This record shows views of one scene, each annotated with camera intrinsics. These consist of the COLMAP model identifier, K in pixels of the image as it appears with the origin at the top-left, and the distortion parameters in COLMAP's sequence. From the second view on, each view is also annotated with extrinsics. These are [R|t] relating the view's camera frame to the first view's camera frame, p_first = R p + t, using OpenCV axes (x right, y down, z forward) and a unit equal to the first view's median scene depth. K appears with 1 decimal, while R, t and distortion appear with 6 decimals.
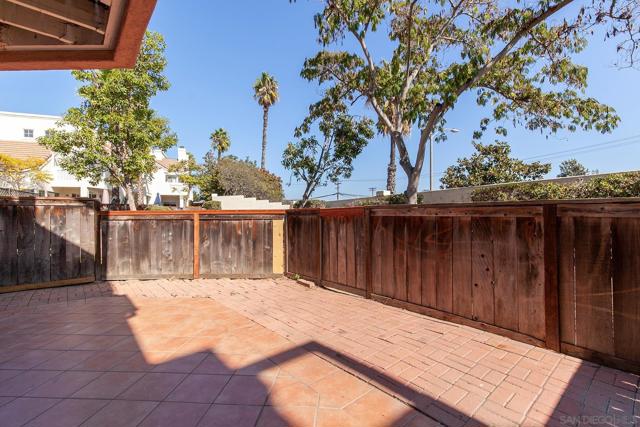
lens RADIAL K [[286.0, 0, 320.0], [0, 286.0, 210.5], [0, 0, 1]] dist [-0.002895, -0.000238]
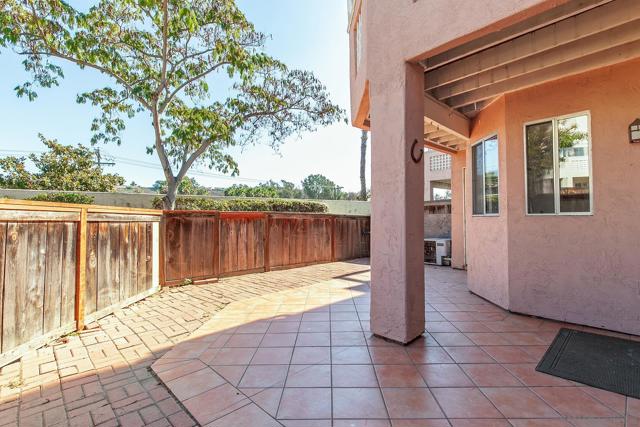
lens RADIAL K [[299.8, 0, 320.4], [0, 299.8, 208.7], [0, 0, 1]] dist [0.002032, 0.000138]
pose [[-0.045915, 0.047102, 0.997834, -1.061610], [-0.012931, 0.998776, -0.047742, 0.030124], [-0.998862, -0.015095, -0.045249, 0.573865]]
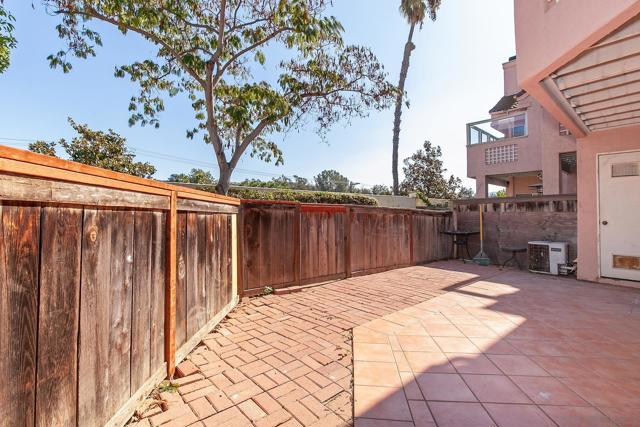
lens RADIAL K [[298.1, 0, 320.0], [0, 298.1, 213.5], [0, 0, 1]] dist [0.003890, 0.001016]
pose [[-0.007916, 0.016964, 0.999825, -0.834961], [-0.035136, 0.999234, -0.017232, 0.036657], [-0.999351, -0.035266, -0.007314, 0.829137]]
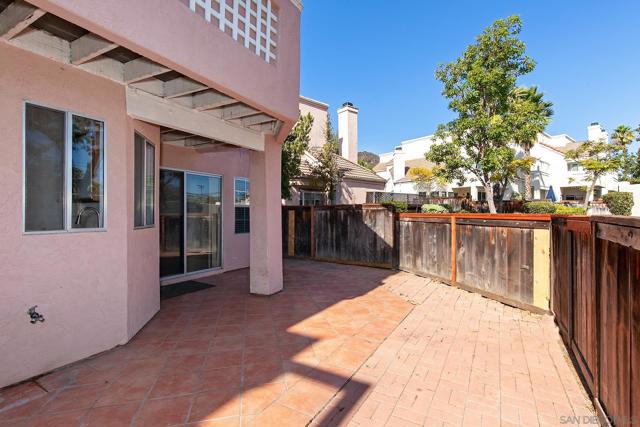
lens RADIAL K [[293.7, 0, 327.3], [0, 293.7, 210.9], [0, 0, 1]] dist [0.000384, 0.000023]
pose [[0.326092, 0.004386, -0.945328, 0.354224], [0.017181, 0.999797, 0.010565, -0.027522], [0.945182, -0.019687, 0.325950, 0.298163]]
